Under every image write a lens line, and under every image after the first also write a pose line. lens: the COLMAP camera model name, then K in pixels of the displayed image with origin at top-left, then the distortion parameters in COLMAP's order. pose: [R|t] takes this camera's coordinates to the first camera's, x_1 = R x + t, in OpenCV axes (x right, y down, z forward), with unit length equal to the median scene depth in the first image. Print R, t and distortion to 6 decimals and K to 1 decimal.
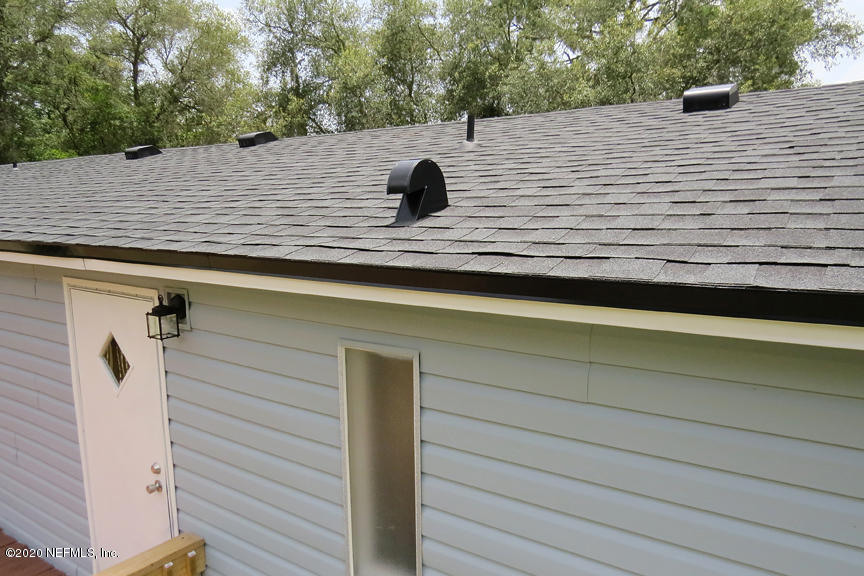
lens RADIAL K [[632.4, 0, 432.0], [0, 632.4, 288.0], [0, 0, 1]] dist [-0.040043, 0.000067]
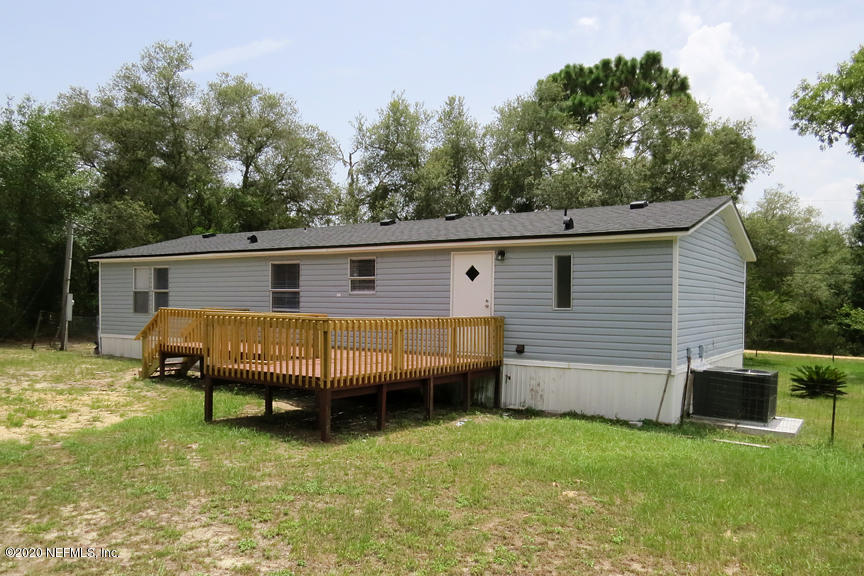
lens RADIAL K [[632.4, 0, 432.0], [0, 632.4, 288.0], [0, 0, 1]] dist [-0.040043, 0.000067]
pose [[0.999858, 0.016817, 0.001219, -0.673951], [-0.016475, 0.989822, -0.141356, 0.650464], [-0.003584, 0.141316, 0.989958, -2.339374]]
